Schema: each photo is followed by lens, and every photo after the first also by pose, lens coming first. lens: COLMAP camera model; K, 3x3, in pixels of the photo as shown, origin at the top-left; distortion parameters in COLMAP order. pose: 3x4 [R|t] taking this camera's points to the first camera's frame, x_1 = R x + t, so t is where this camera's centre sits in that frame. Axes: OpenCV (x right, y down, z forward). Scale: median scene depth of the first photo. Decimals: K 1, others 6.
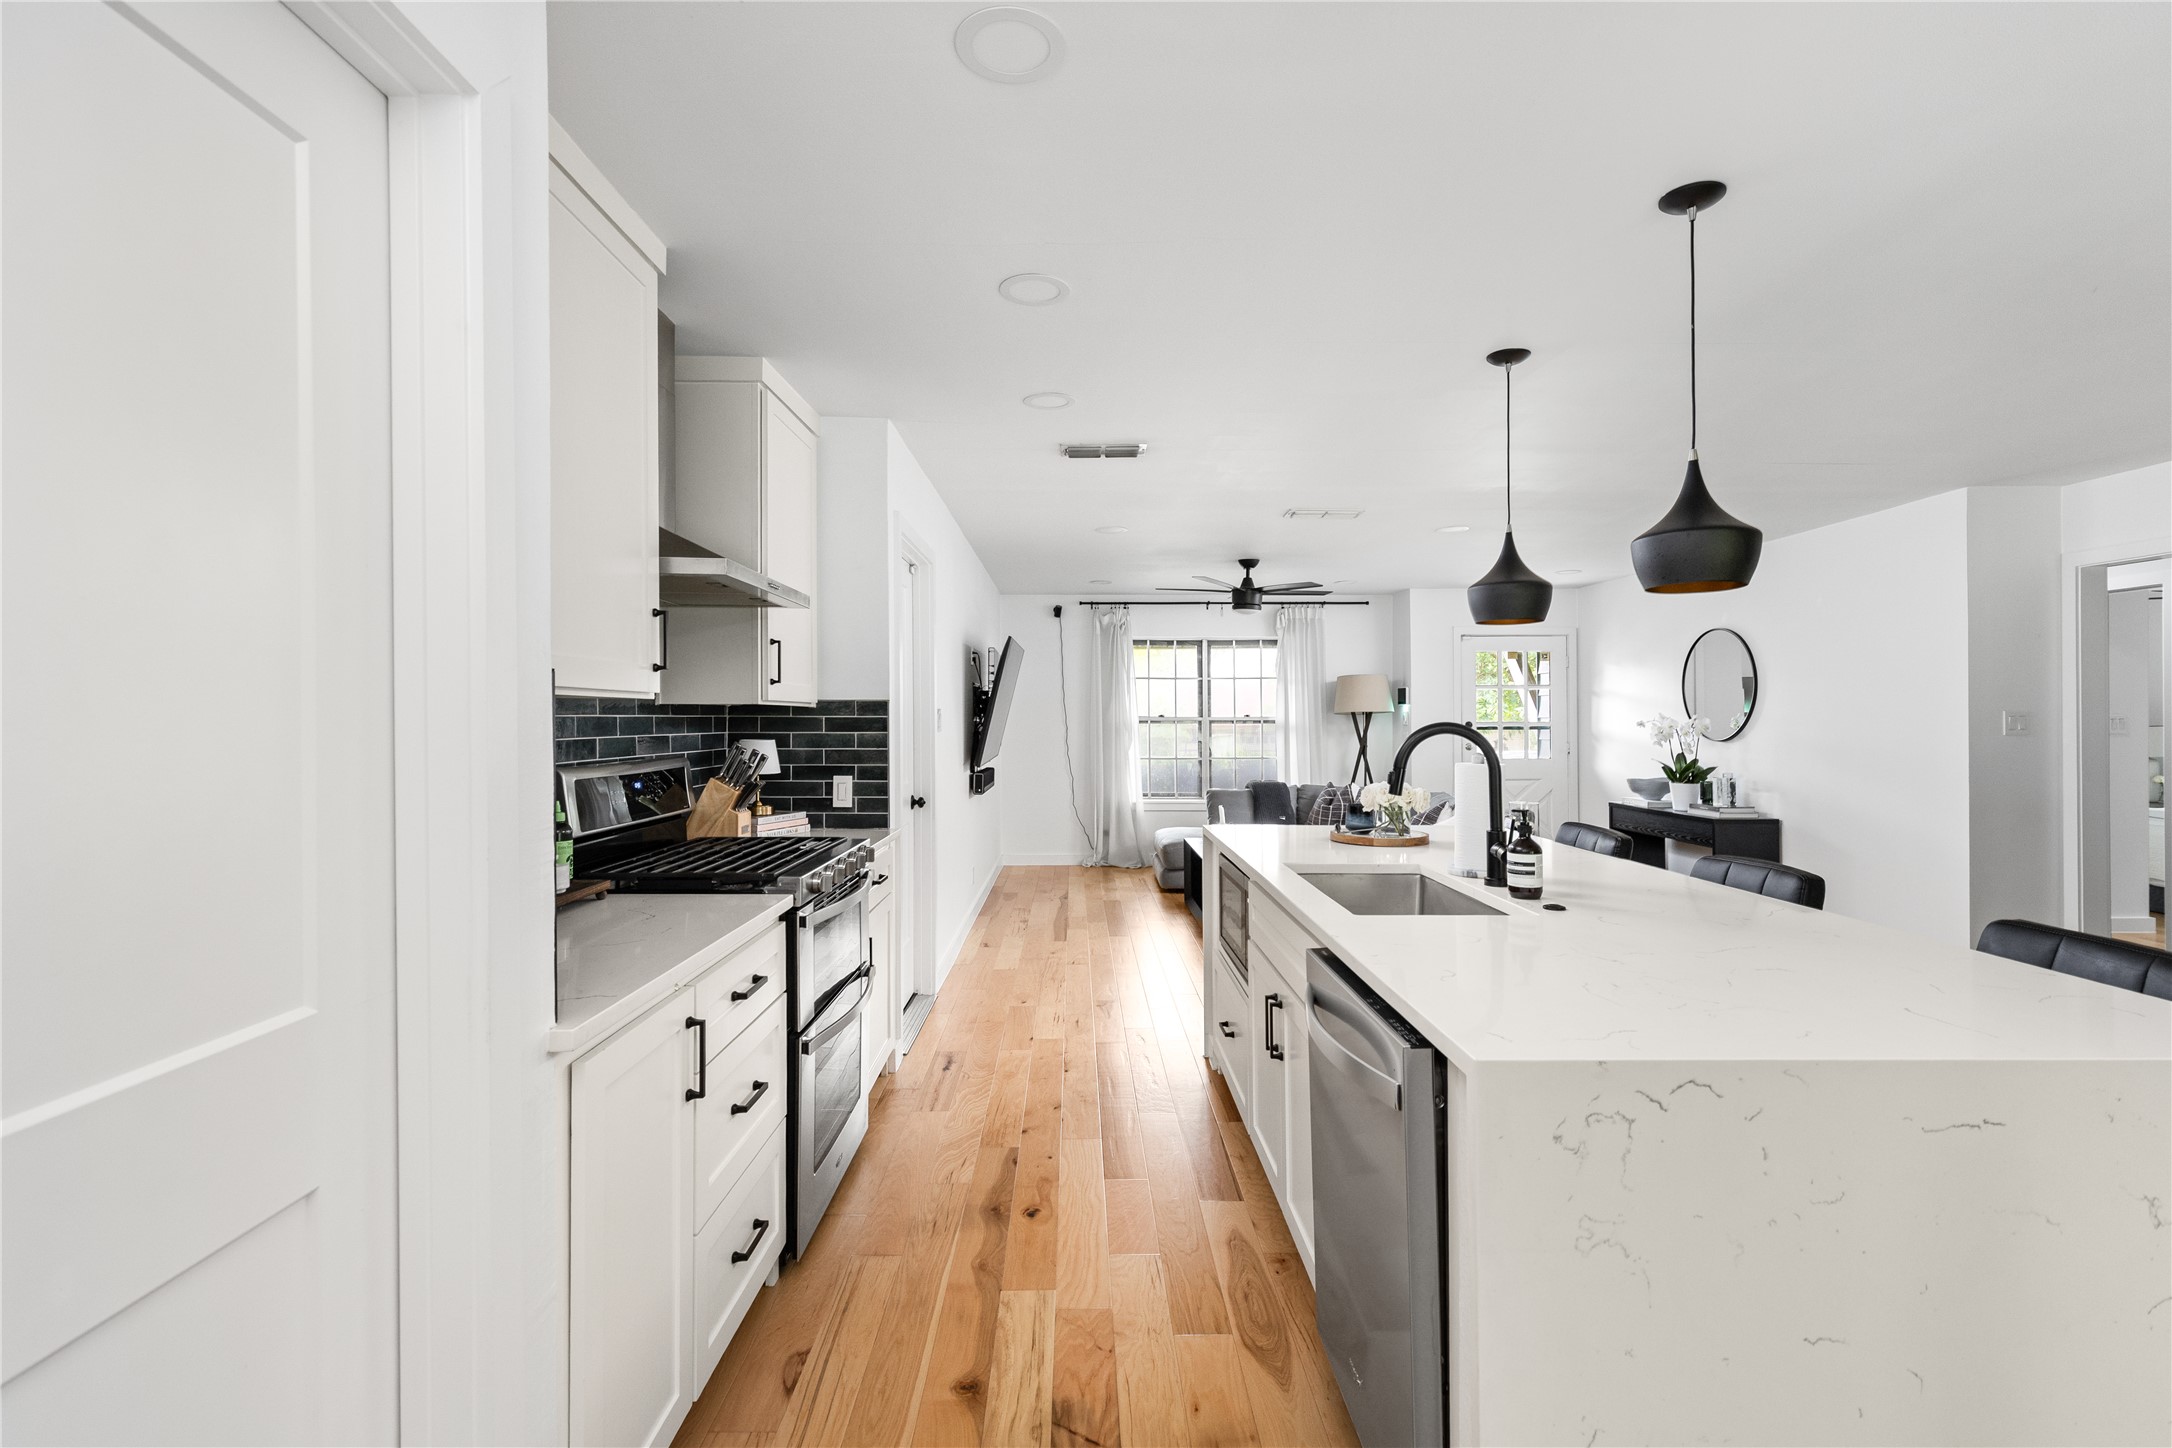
lens RADIAL K [[999.7, 0, 1085.4], [0, 999.7, 708.0], [0, 0, 1]] dist [0.010387, -0.001123]
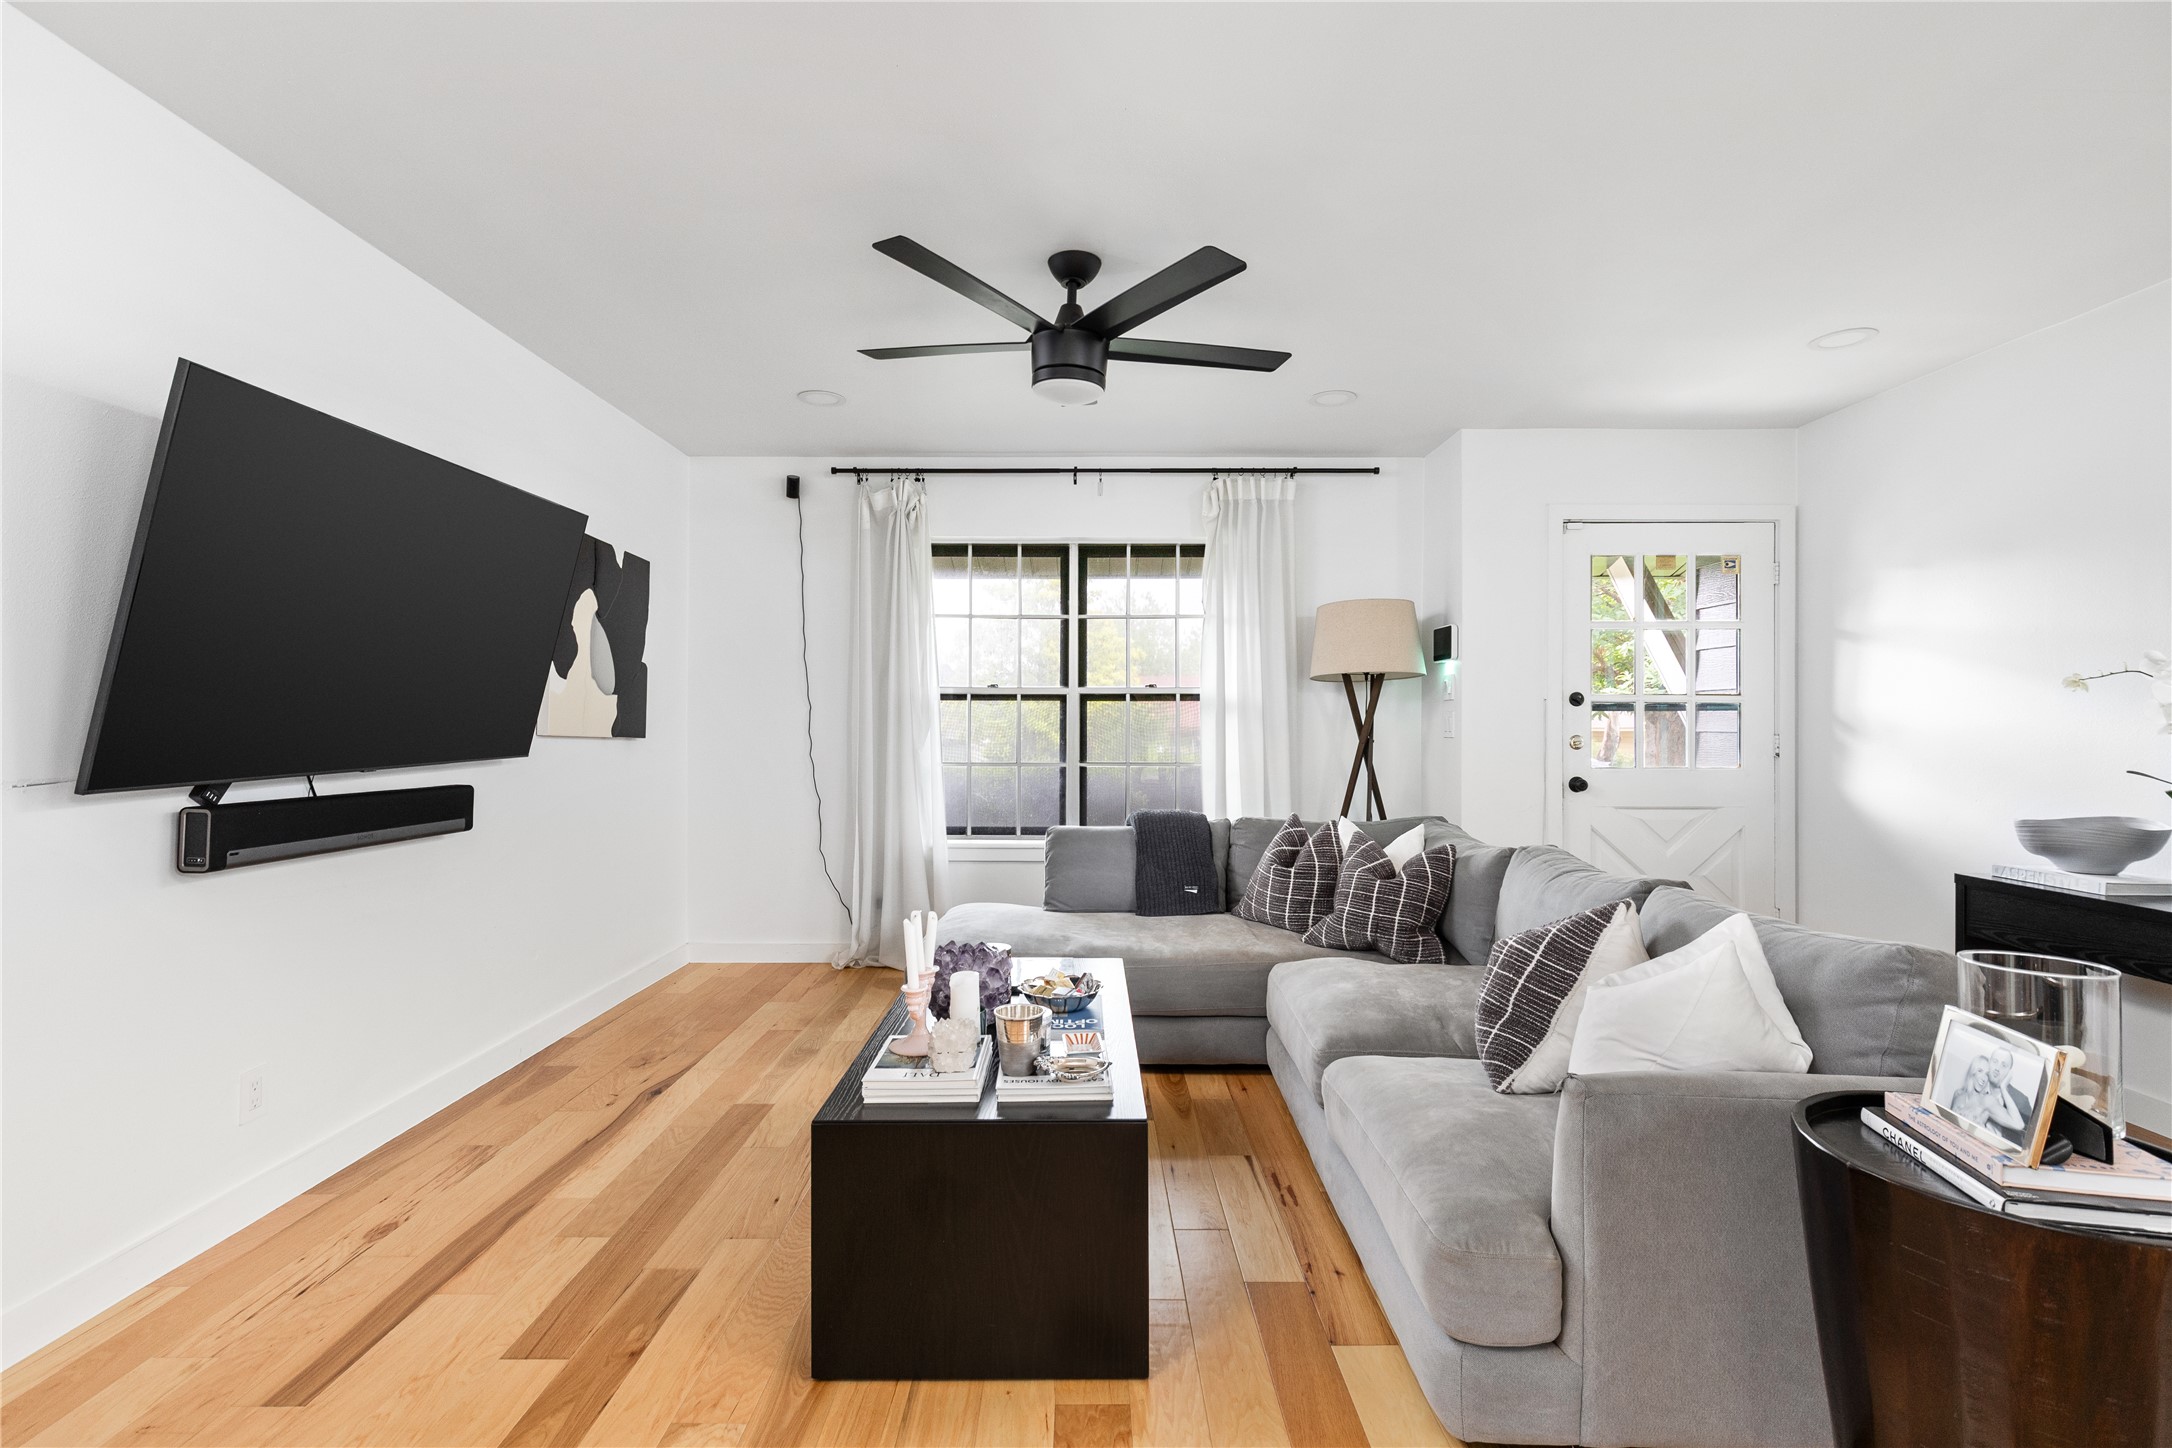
lens RADIAL K [[999.7, 0, 1072.9], [0, 999.7, 722.0], [0, 0, 1]] dist [0.010387, -0.001123]
pose [[0.999853, 0.004888, -0.016408, 0.133000], [-0.004735, 0.999945, 0.009321, 0.023639], [0.016453, -0.009242, 0.999822, 0.473766]]
